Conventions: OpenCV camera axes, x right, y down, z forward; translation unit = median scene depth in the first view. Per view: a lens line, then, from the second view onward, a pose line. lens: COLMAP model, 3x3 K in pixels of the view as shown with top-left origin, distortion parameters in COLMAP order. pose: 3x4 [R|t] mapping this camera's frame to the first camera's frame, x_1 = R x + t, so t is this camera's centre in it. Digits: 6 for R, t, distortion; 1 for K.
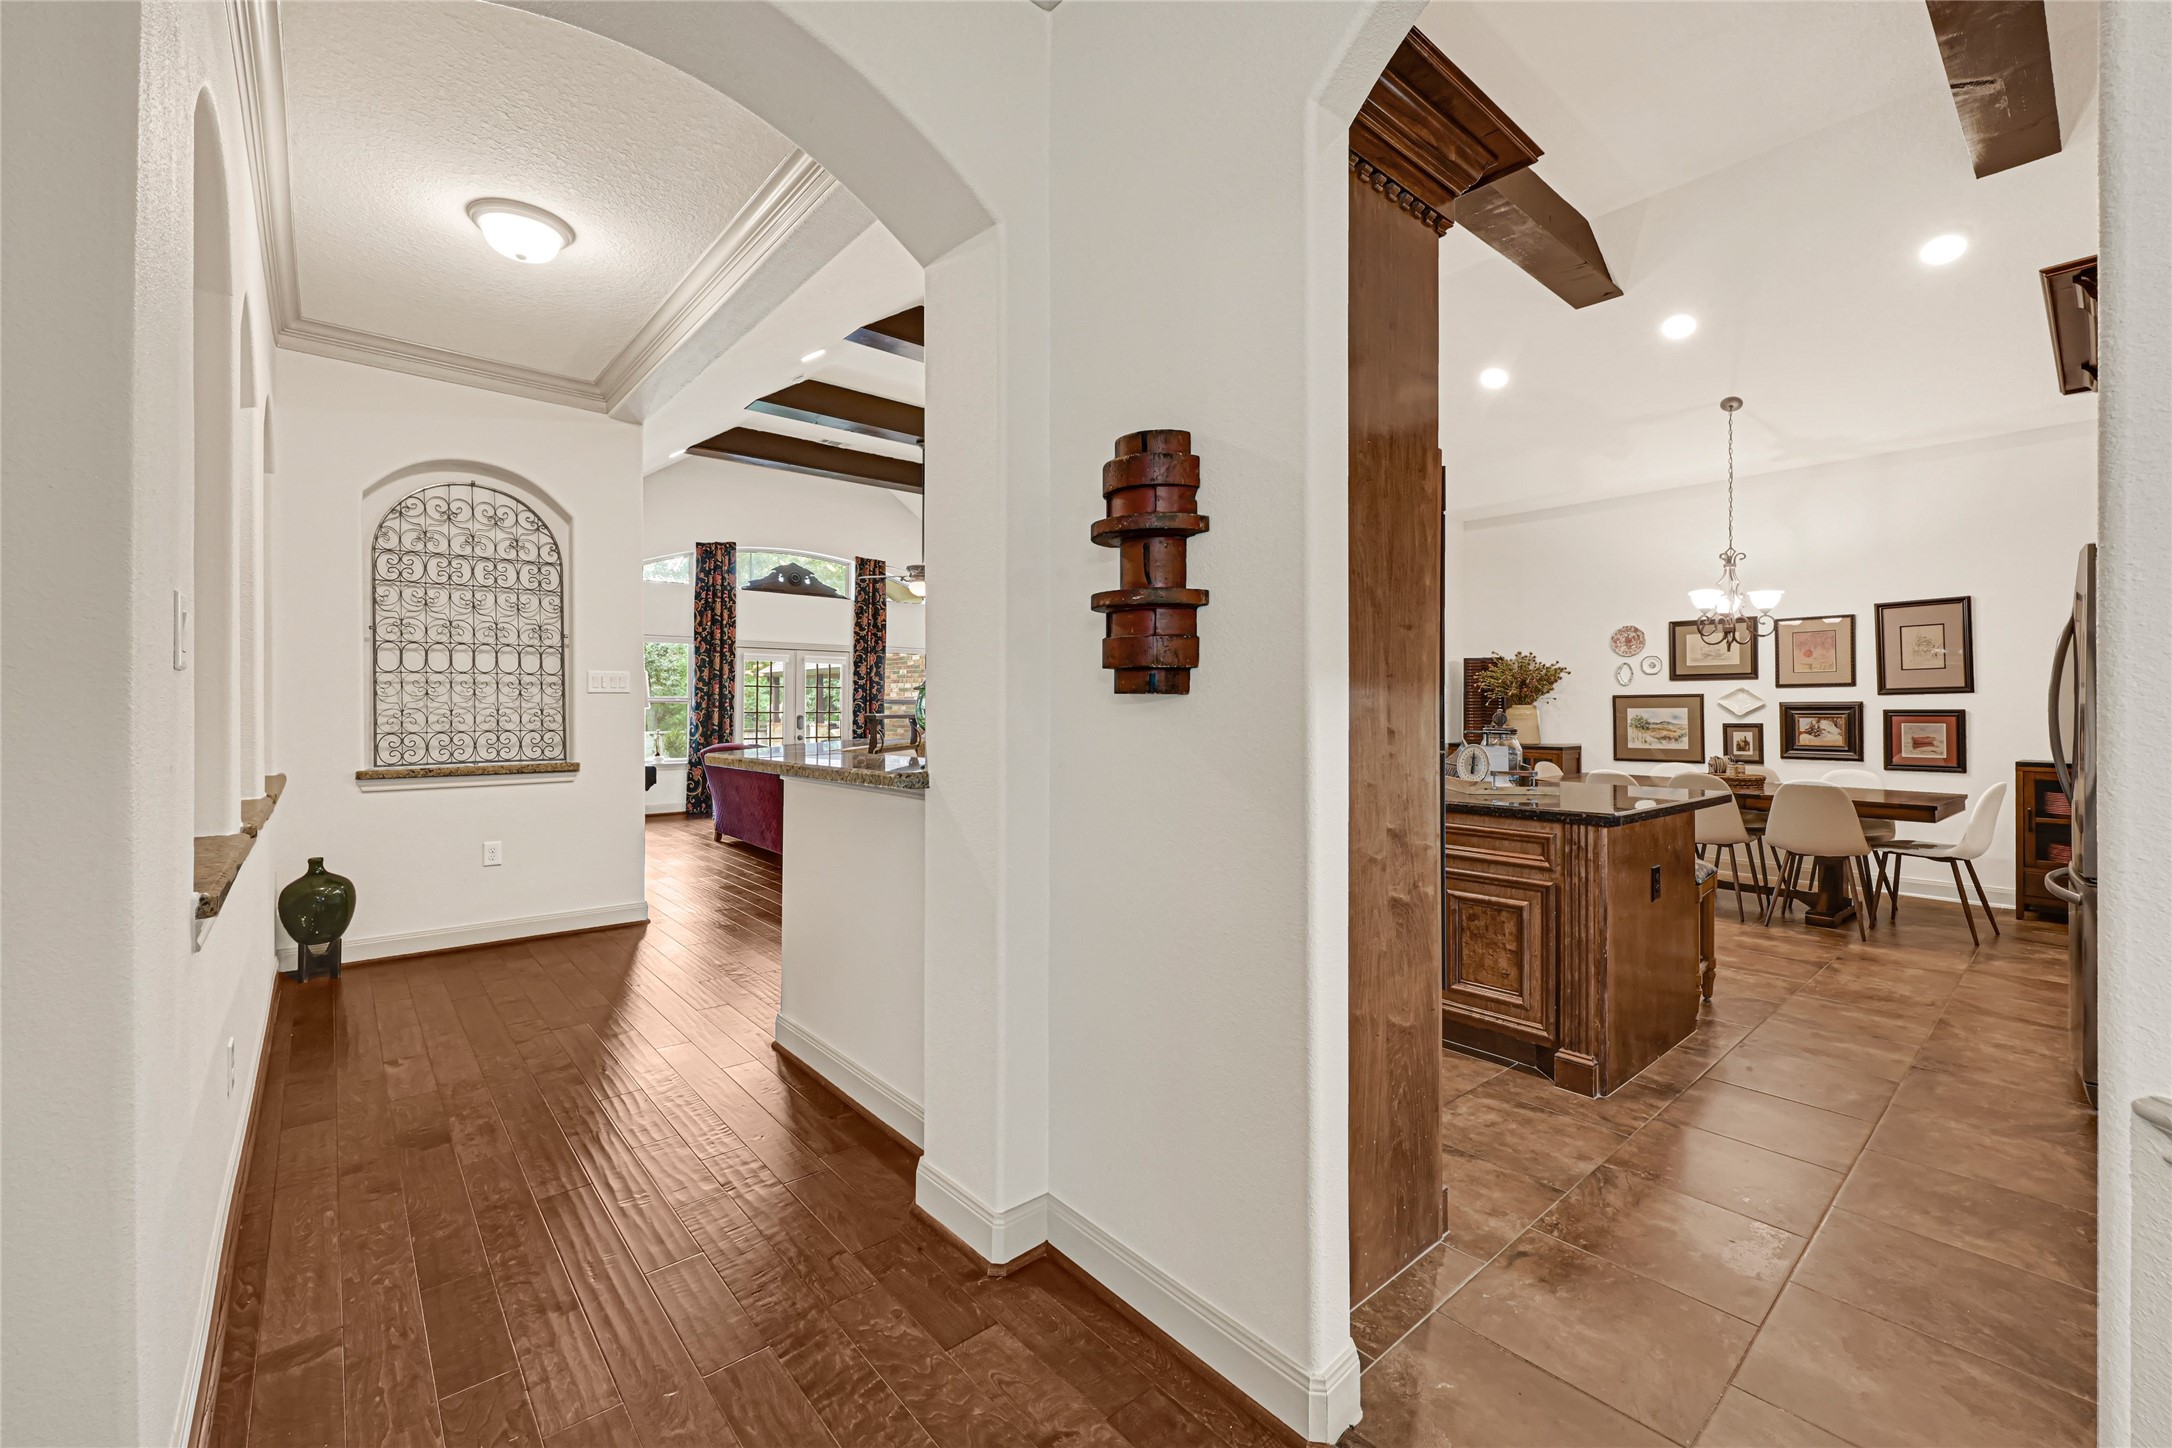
lens RADIAL K [[877.4, 0, 1083.3], [0, 877.4, 714.3], [0, 0, 1]] dist [0.000032, 0.000051]
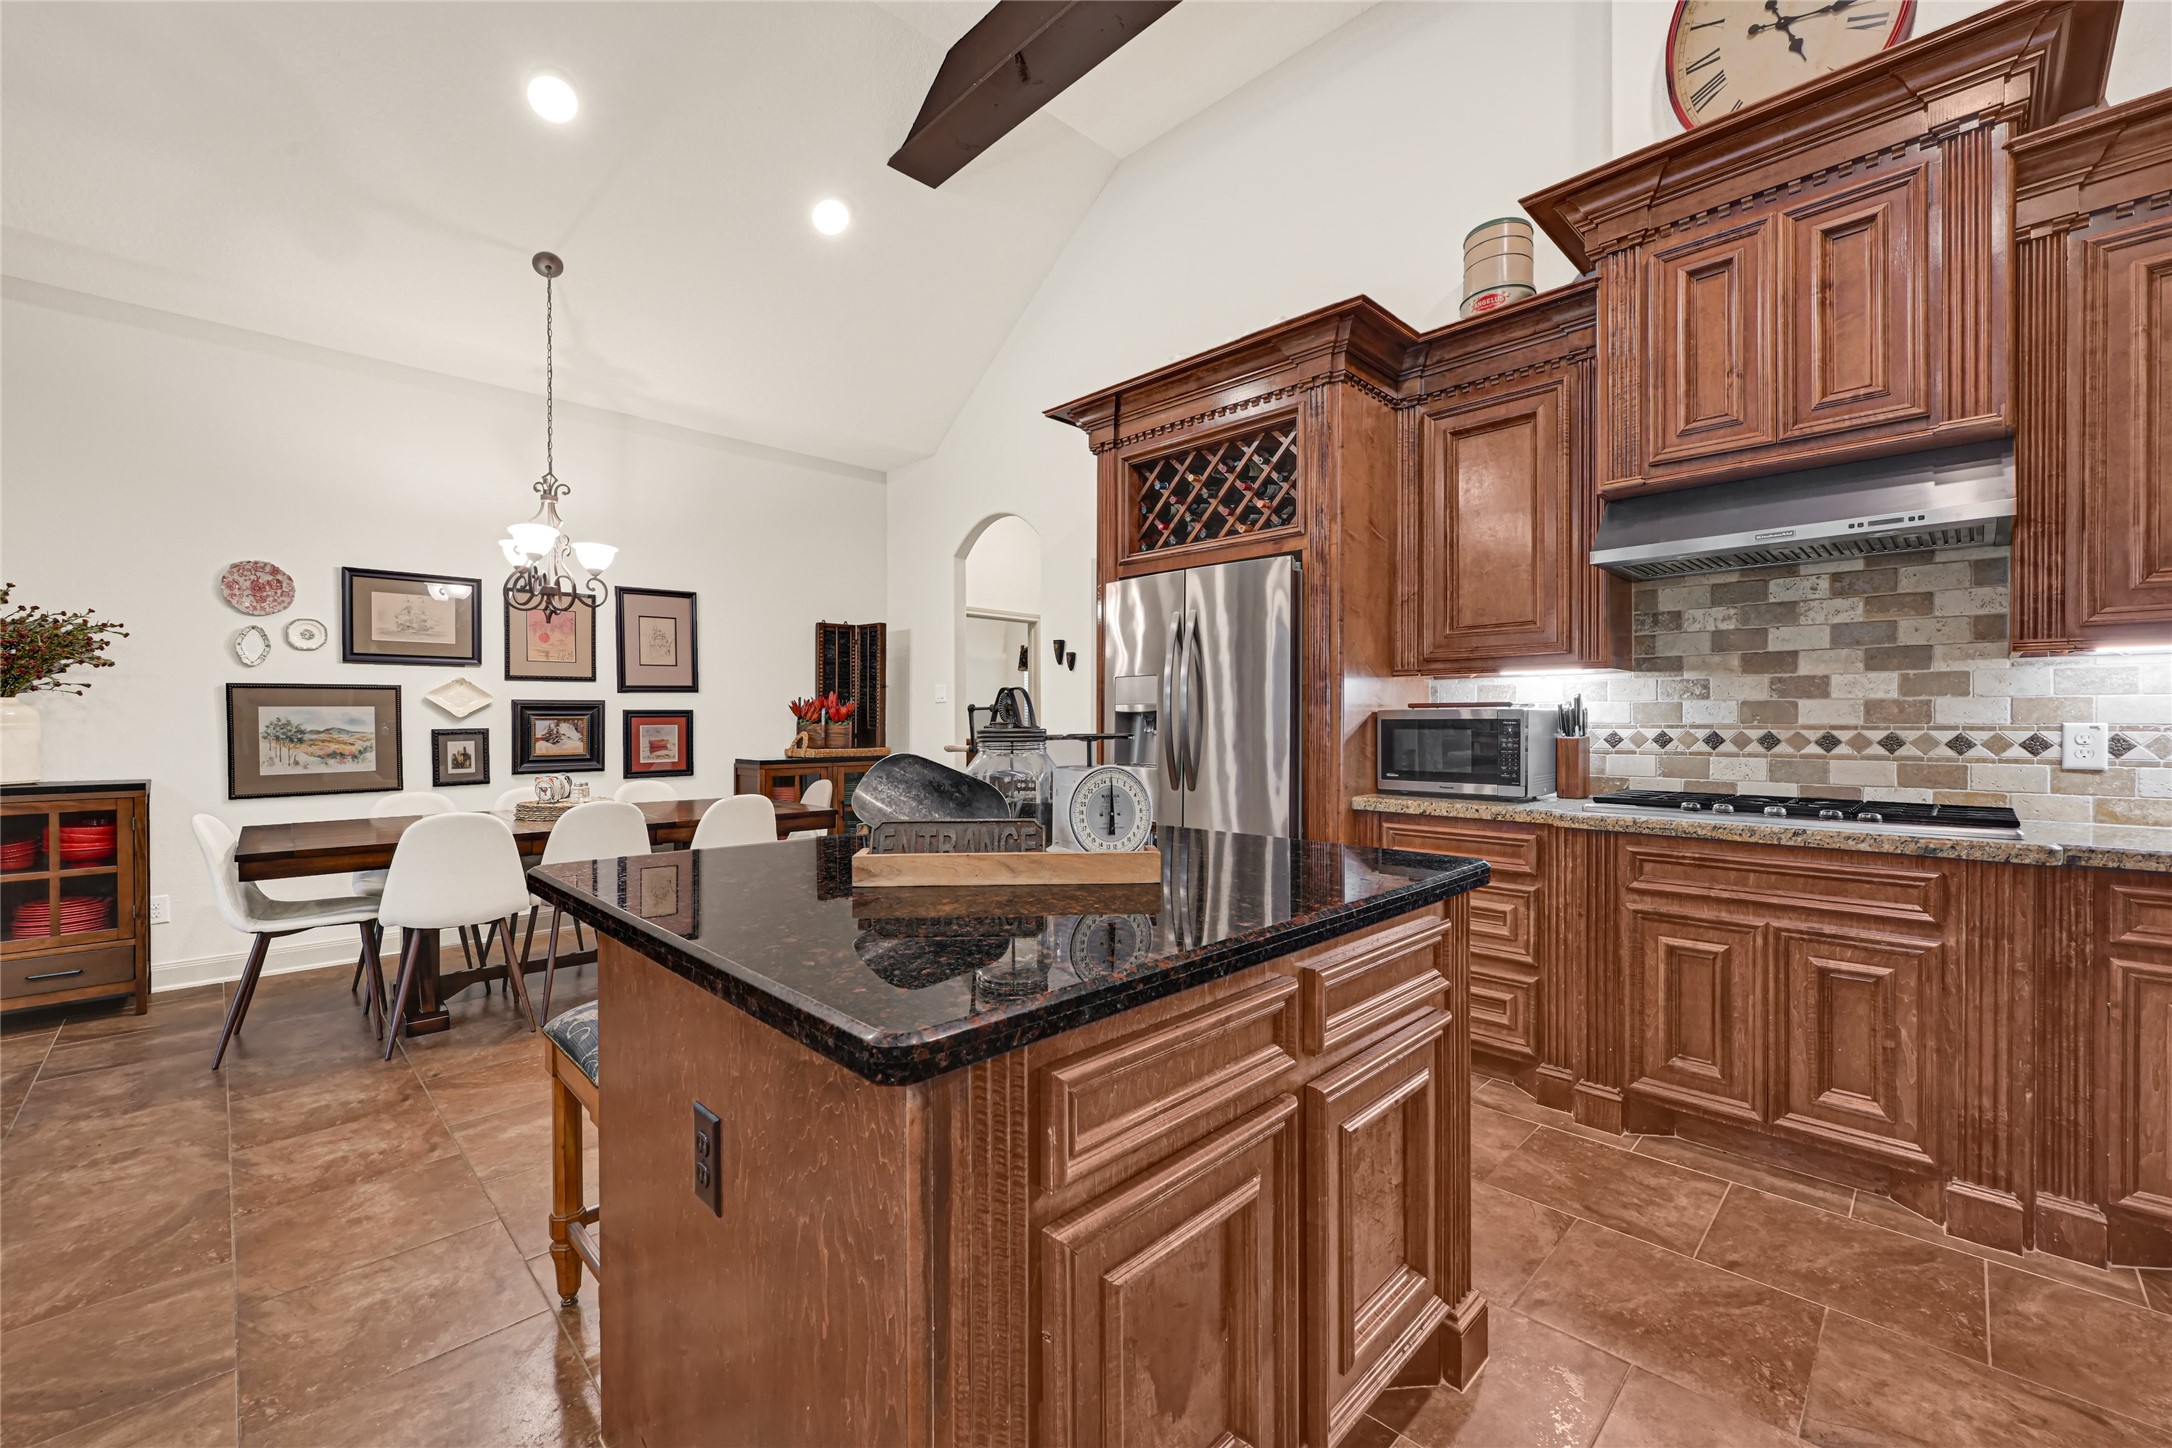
lens RADIAL K [[877.4, 0, 1088.5], [0, 877.4, 721.6], [0, 0, 1]] dist [0.000032, 0.000051]
pose [[-0.078407, -0.004025, 0.996913, 0.012115], [0.009400, 0.999944, 0.004776, 0.005919], [-0.996877, 0.009746, -0.078364, 0.559671]]
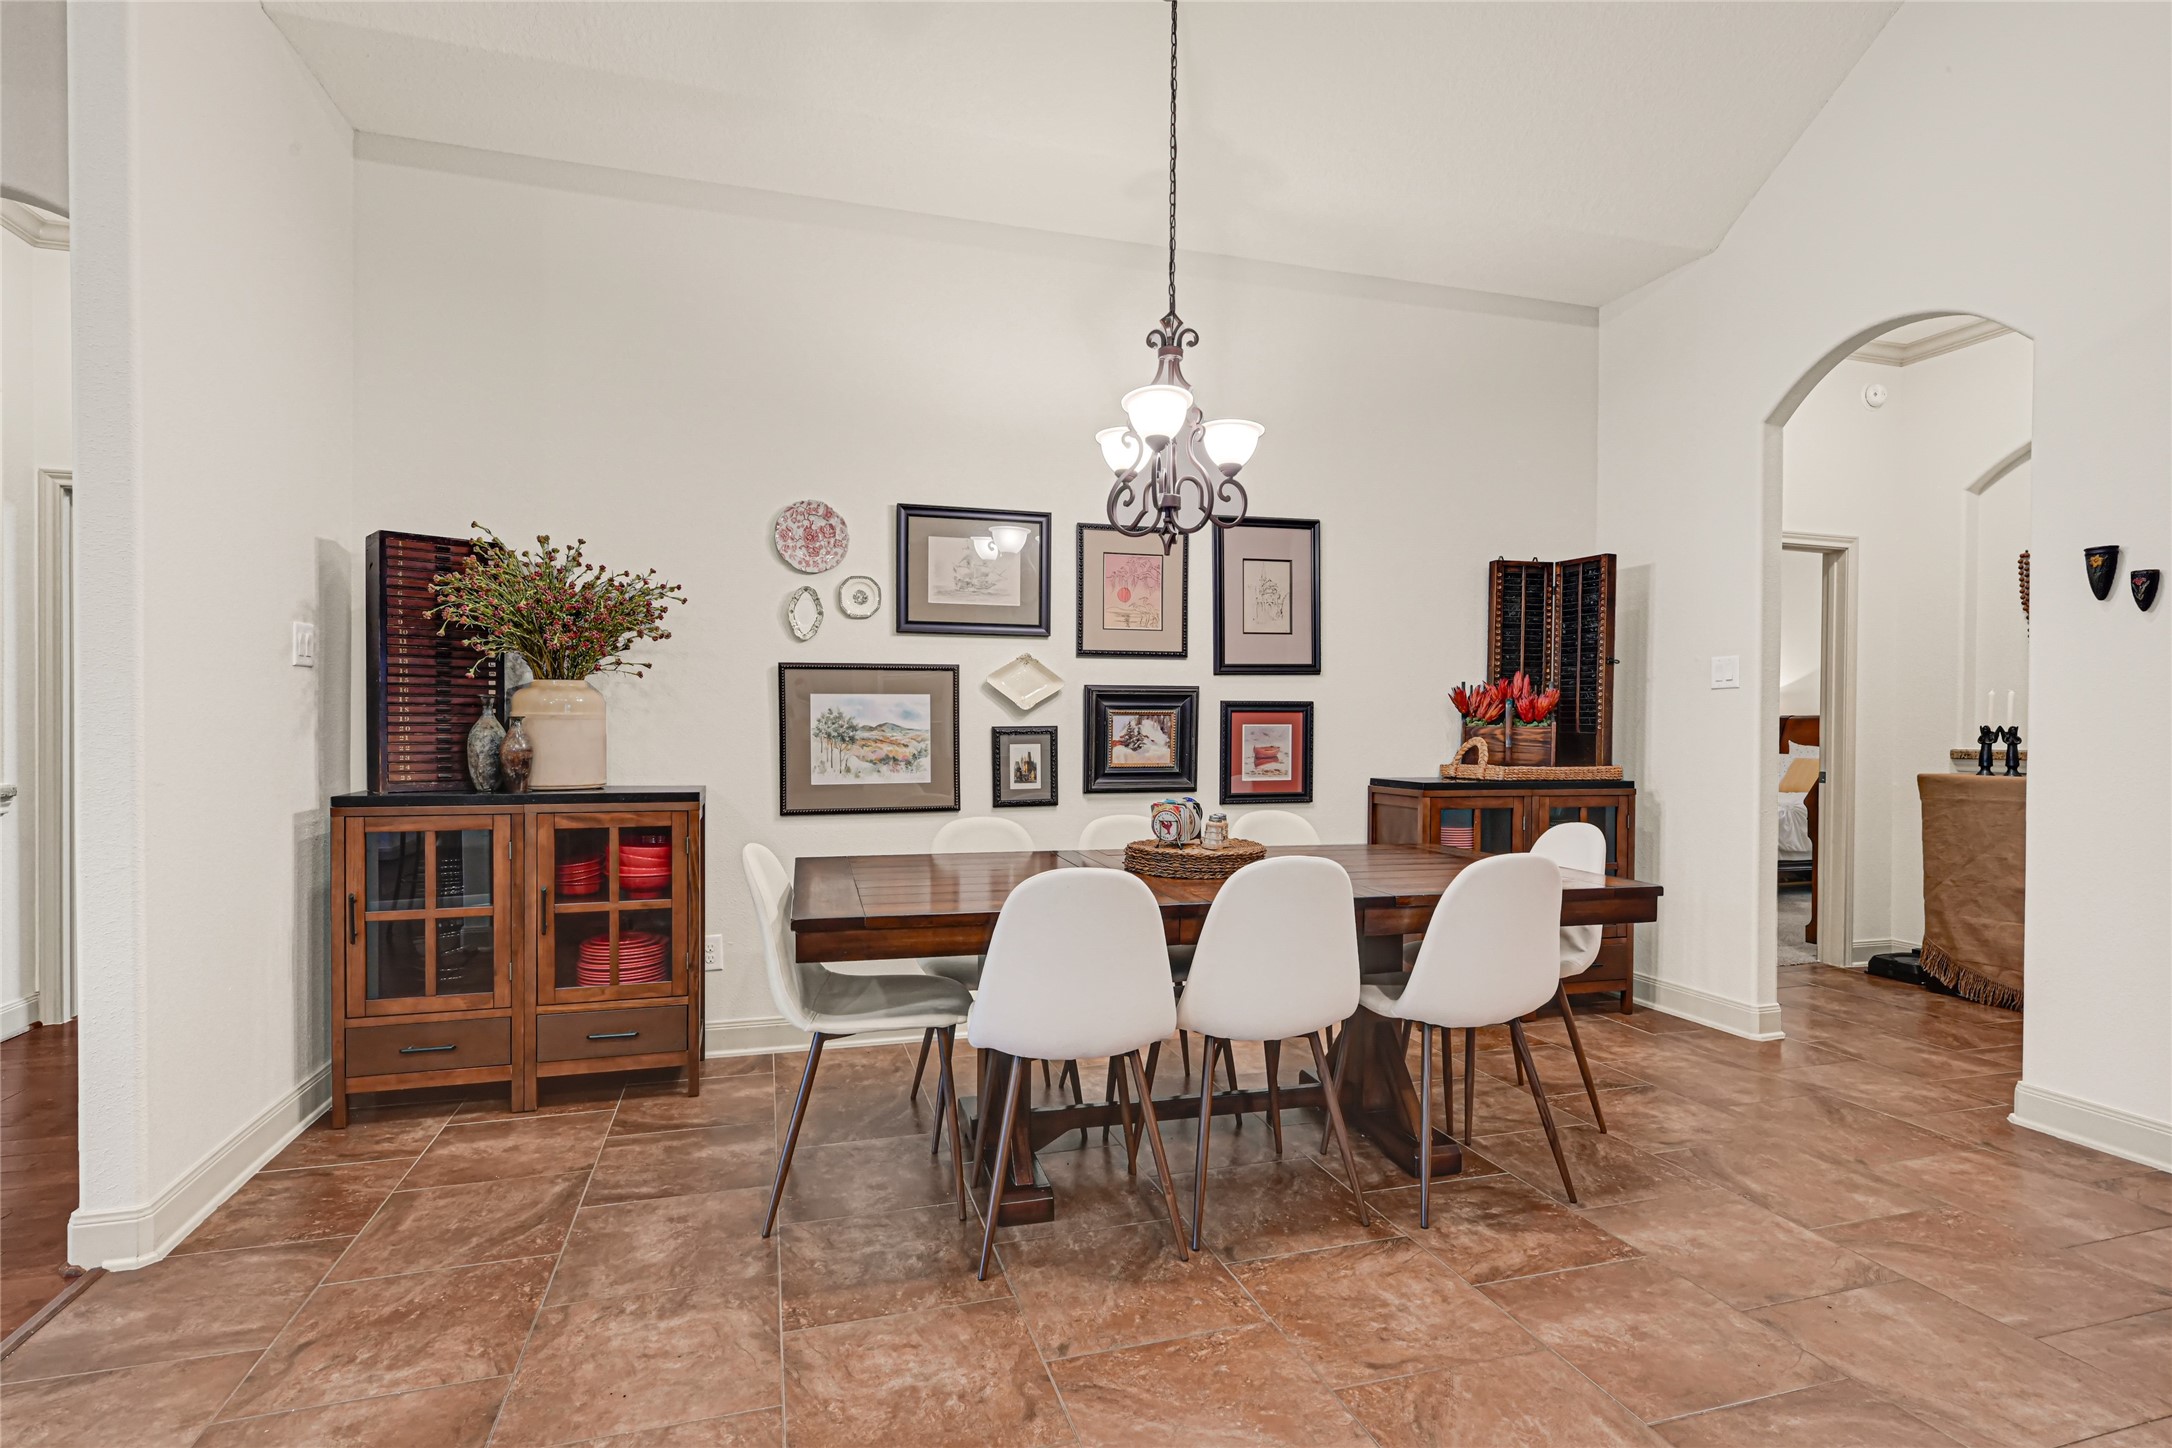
lens RADIAL K [[1052.4, 0, 1079.1], [0, 1052.4, 734.0], [0, 0, 1]] dist [-0.001257, -0.000253]
pose [[0.402692, -0.005321, 0.915320, 0.222196], [0.002360, 0.999986, 0.004775, 0.011963], [-0.915333, 0.000237, 0.402699, 0.740238]]
